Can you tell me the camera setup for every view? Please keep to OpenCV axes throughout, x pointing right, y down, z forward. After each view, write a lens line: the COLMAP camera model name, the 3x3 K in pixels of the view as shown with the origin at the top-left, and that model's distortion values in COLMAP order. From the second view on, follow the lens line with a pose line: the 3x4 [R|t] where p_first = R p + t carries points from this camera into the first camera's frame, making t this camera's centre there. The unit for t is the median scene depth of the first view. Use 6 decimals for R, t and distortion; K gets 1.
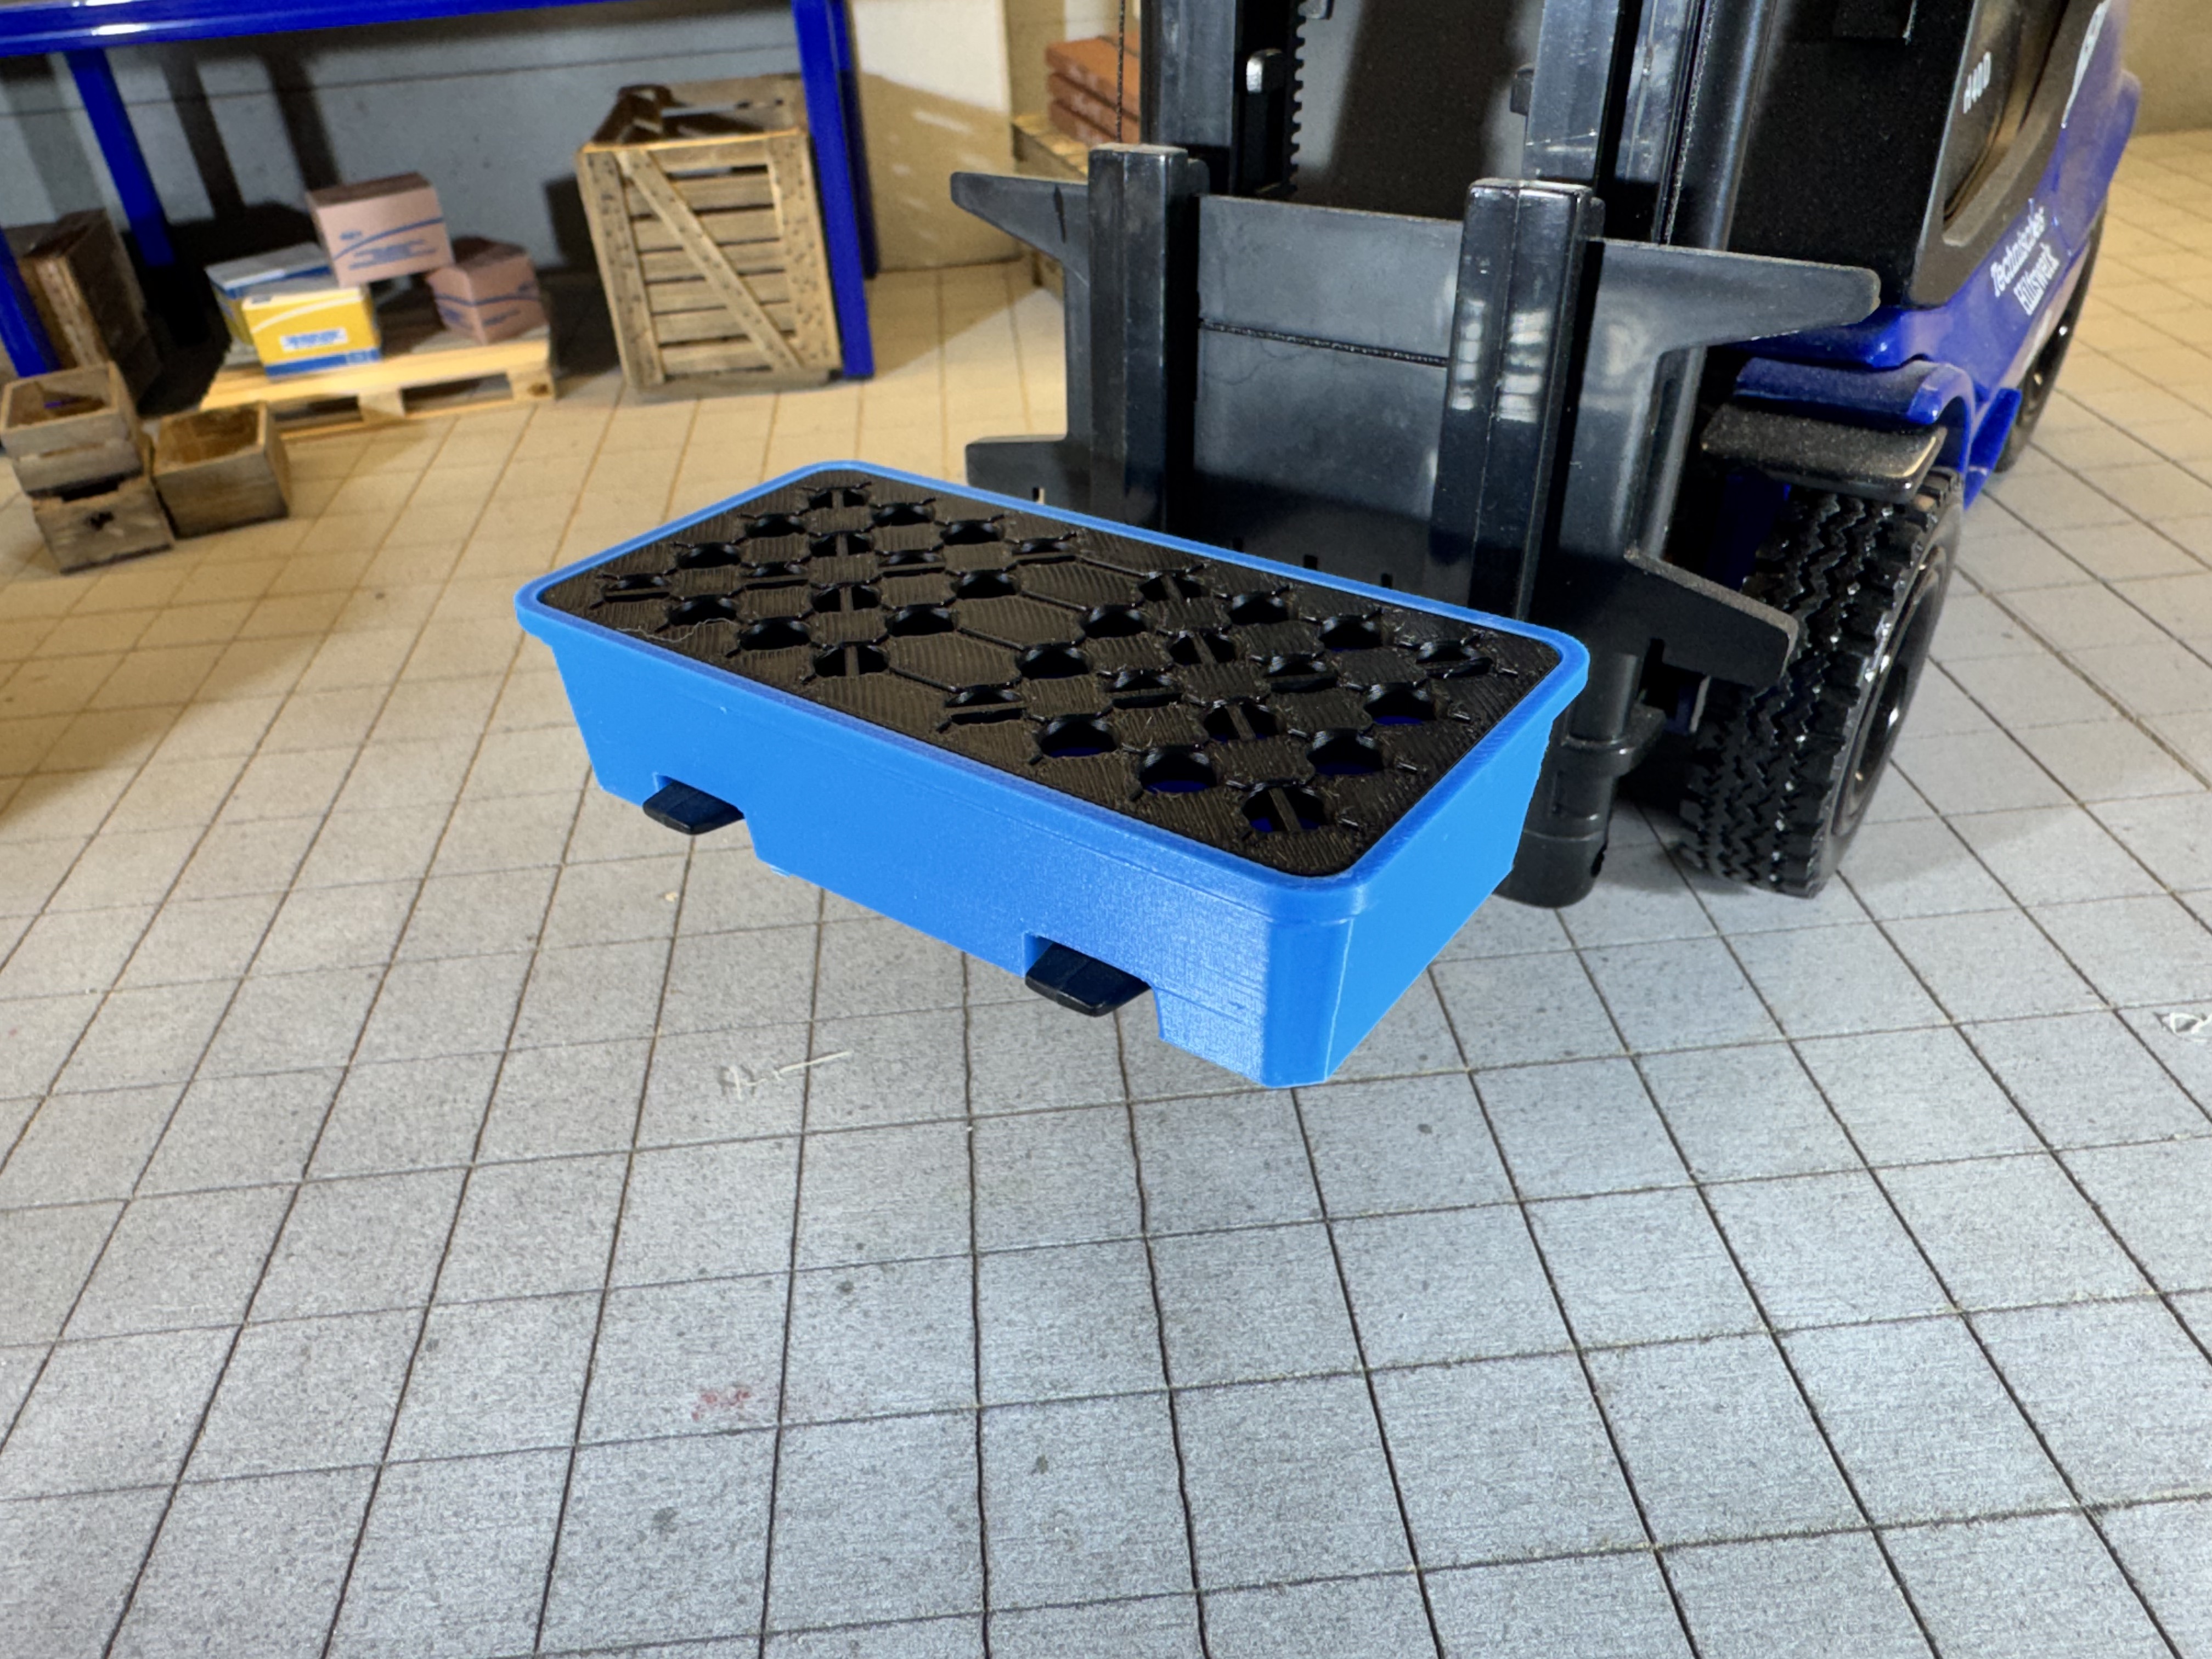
lens RADIAL K [[1580.2, 0, 1027.5], [0, 1580.2, 822.1], [0, 0, 1]] dist [-0.007952, 0.004019]
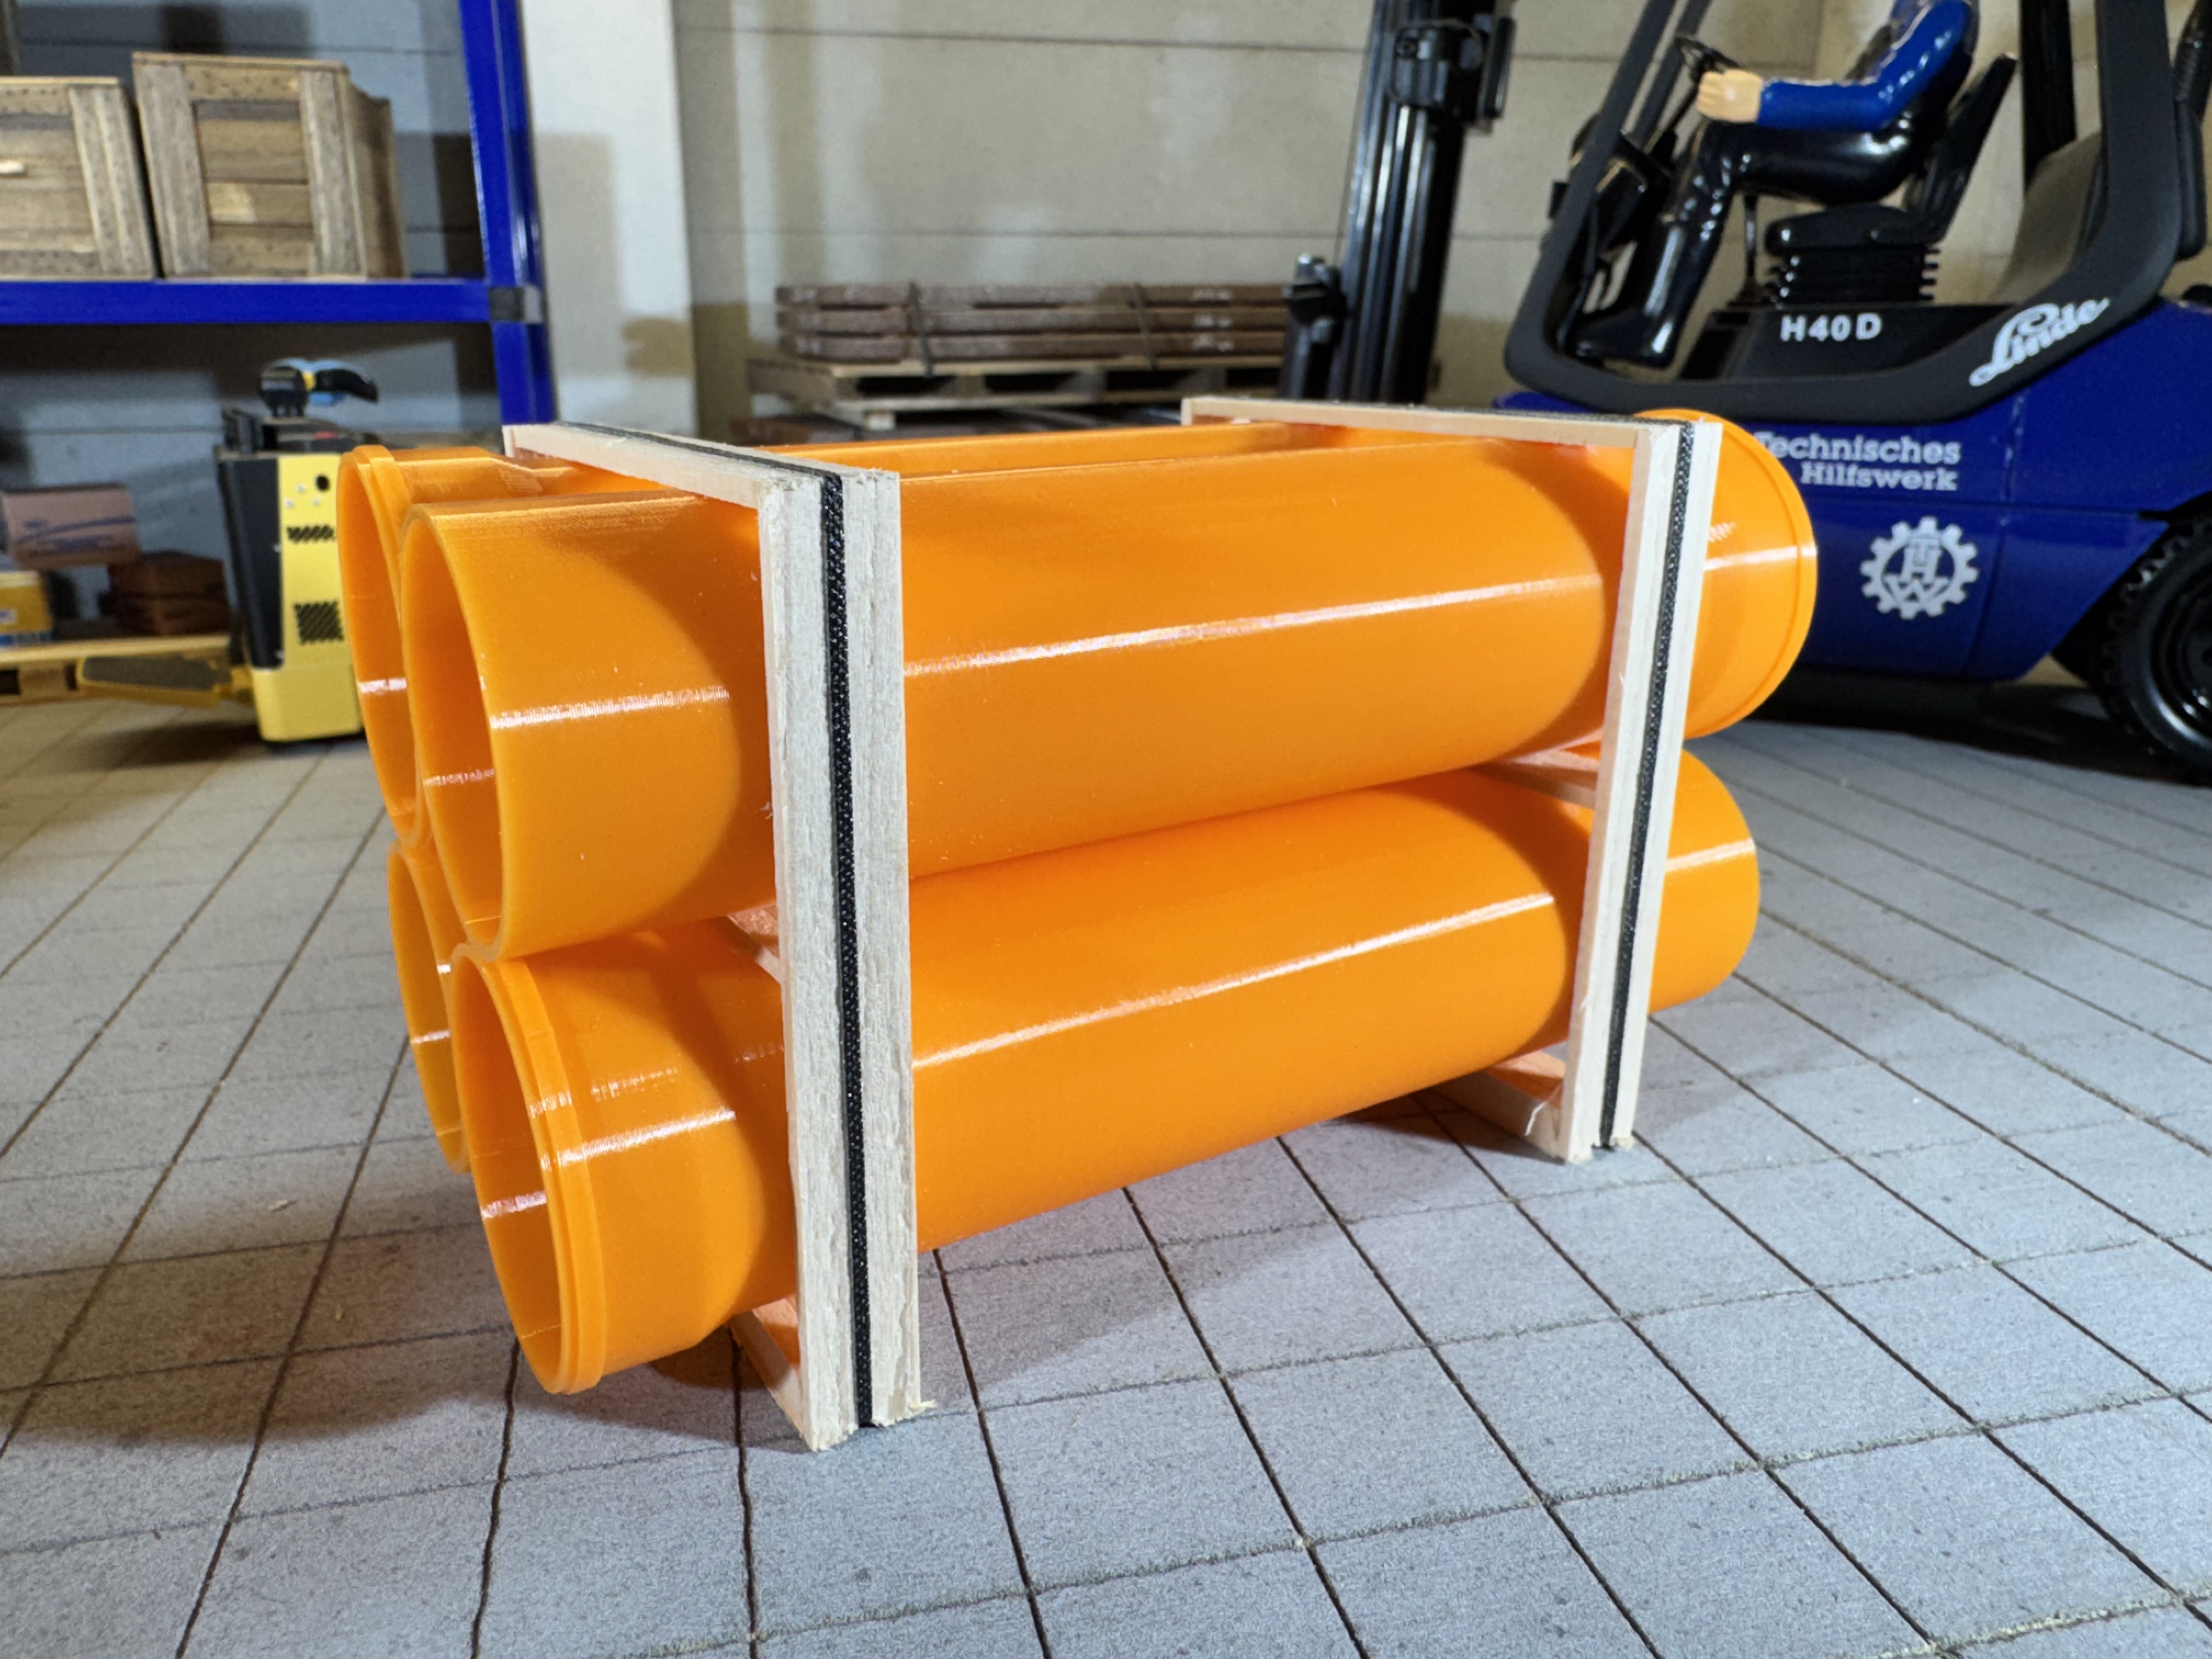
lens RADIAL K [[1580.2, 0, 1027.5], [0, 1580.2, 822.1], [0, 0, 1]] dist [-0.007952, 0.004019]
pose [[0.986413, 0.016648, 0.163439, 0.095550], [0.037613, 0.945542, -0.323319, 0.368709], [-0.159921, 0.325073, 0.932069, 0.000847]]
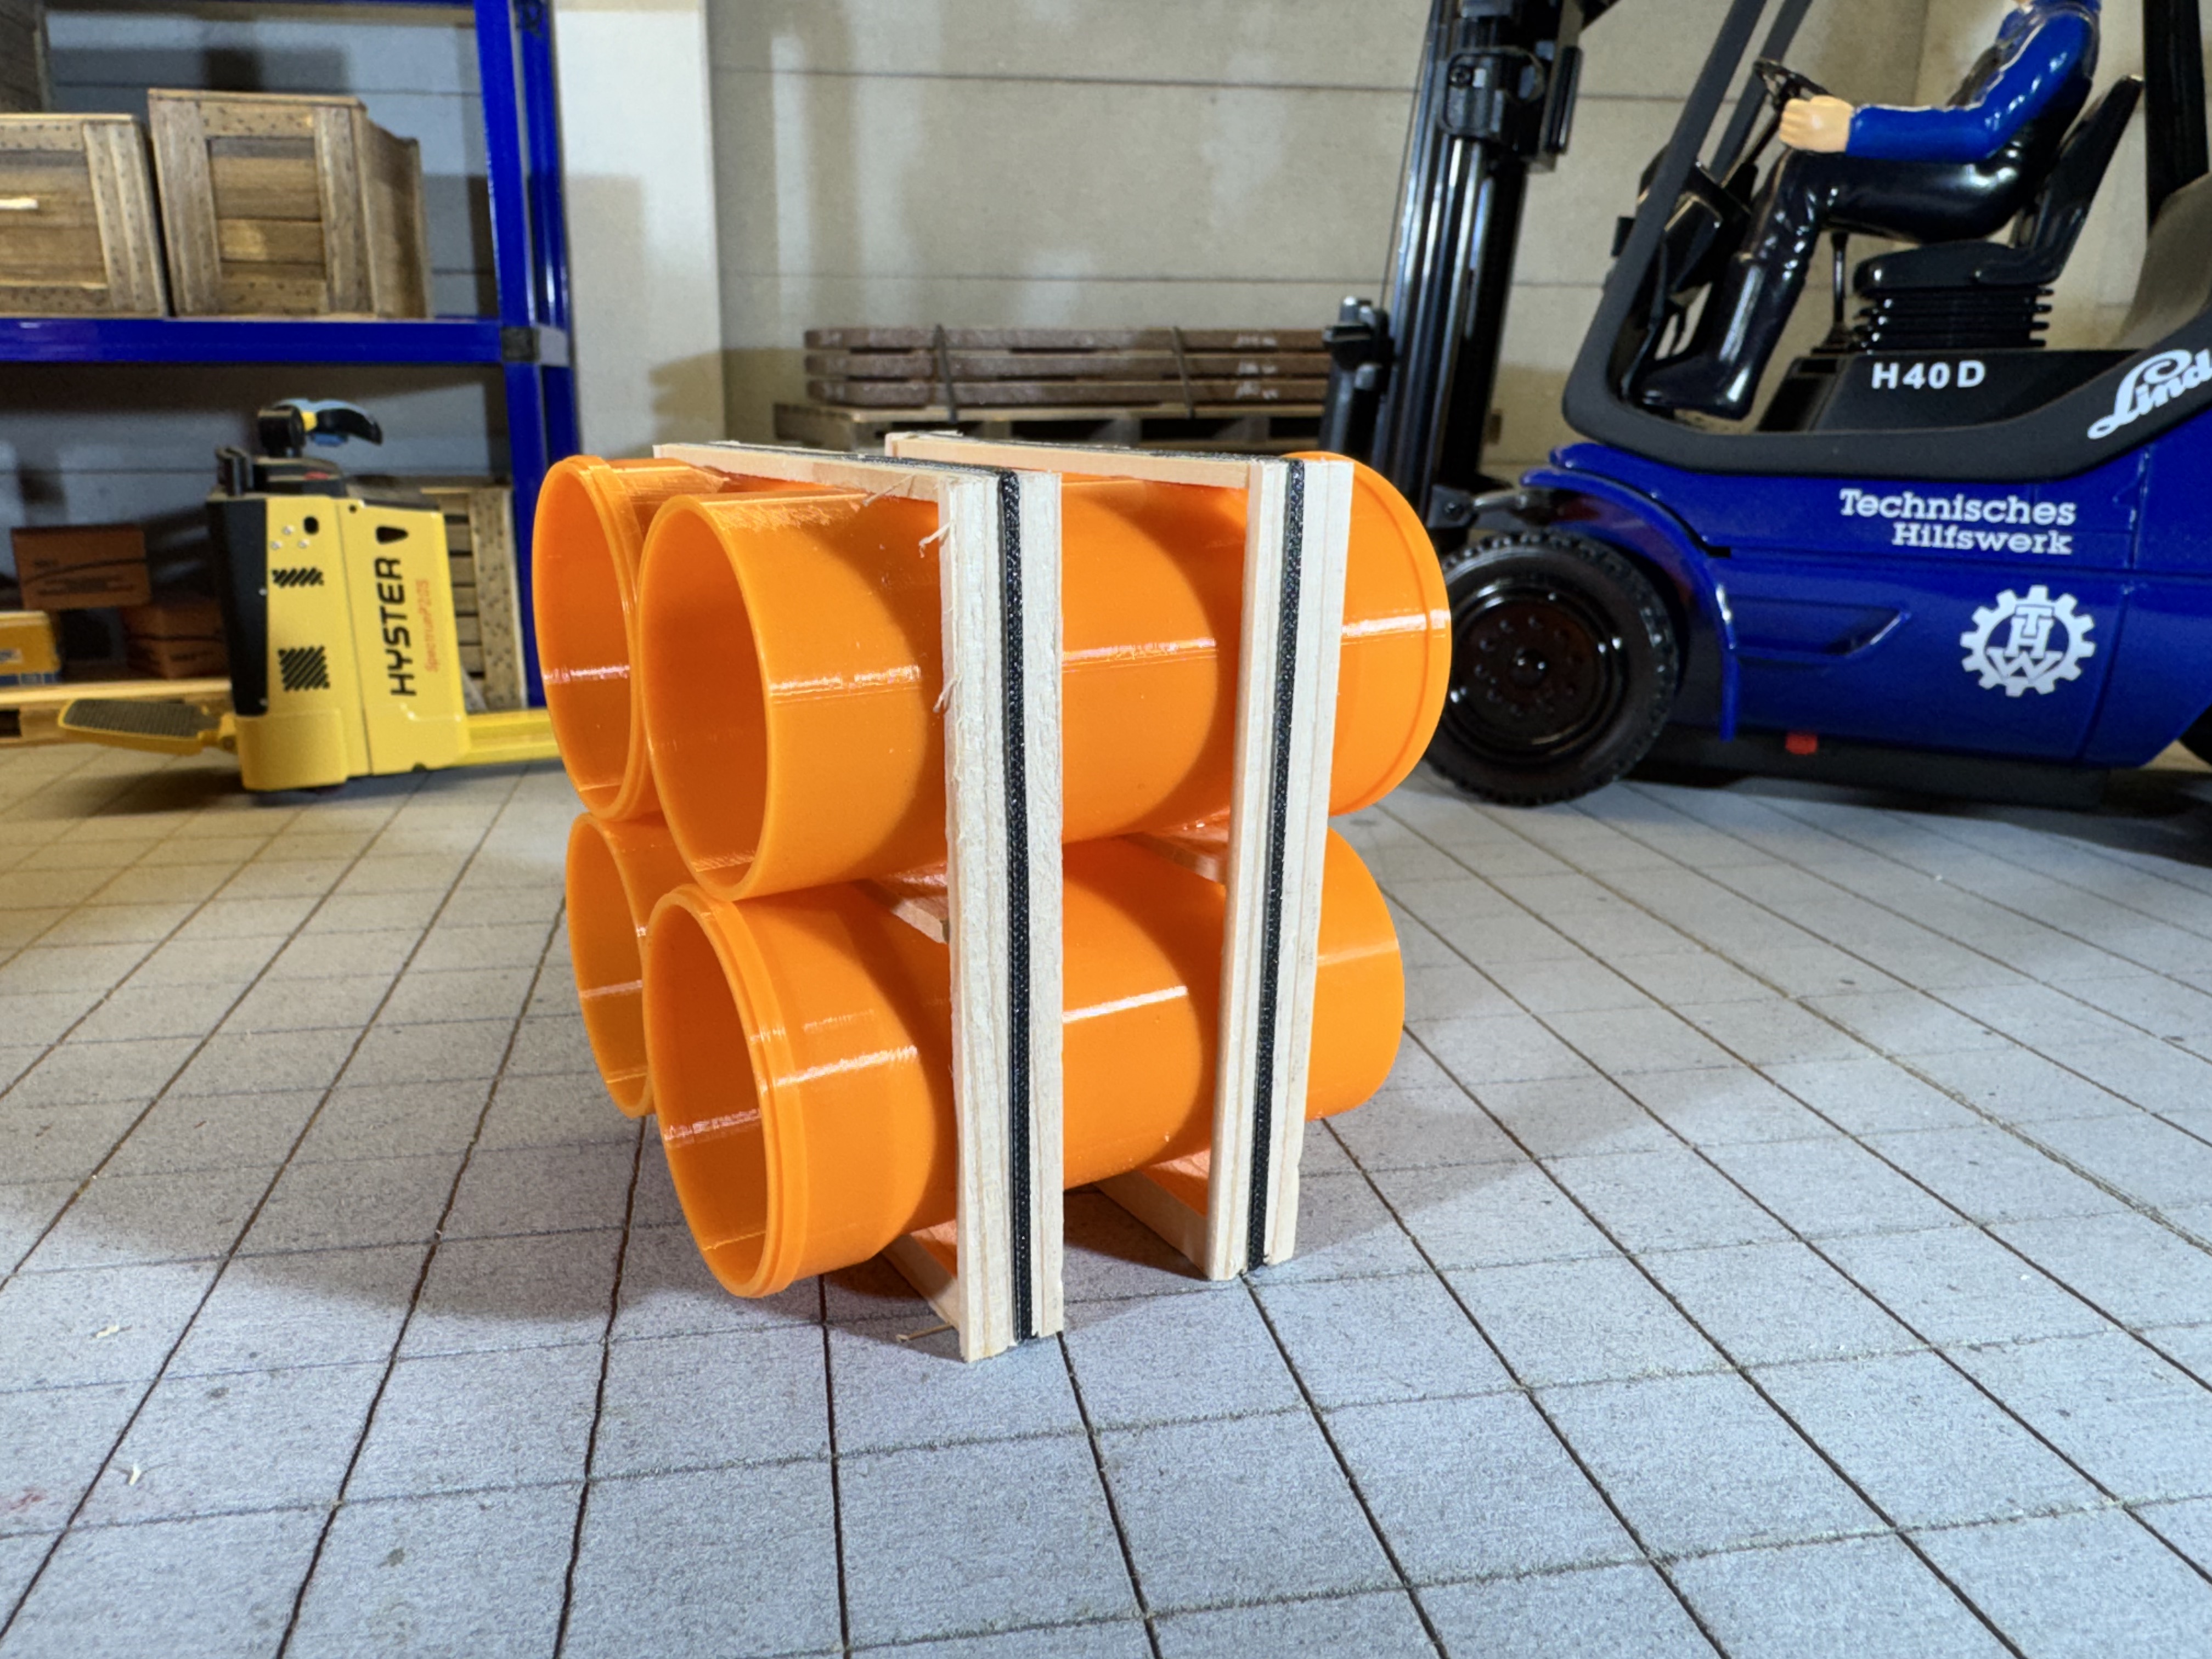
lens RADIAL K [[1577.8, 0, 1001.0], [0, 1577.8, 821.3], [0, 0, 1]] dist [-0.008201, 0.004584]
pose [[0.993697, 0.045181, 0.102593, 0.185615], [-0.005923, 0.935064, -0.354430, 0.302381], [-0.111945, 0.351588, 0.929437, 0.104587]]
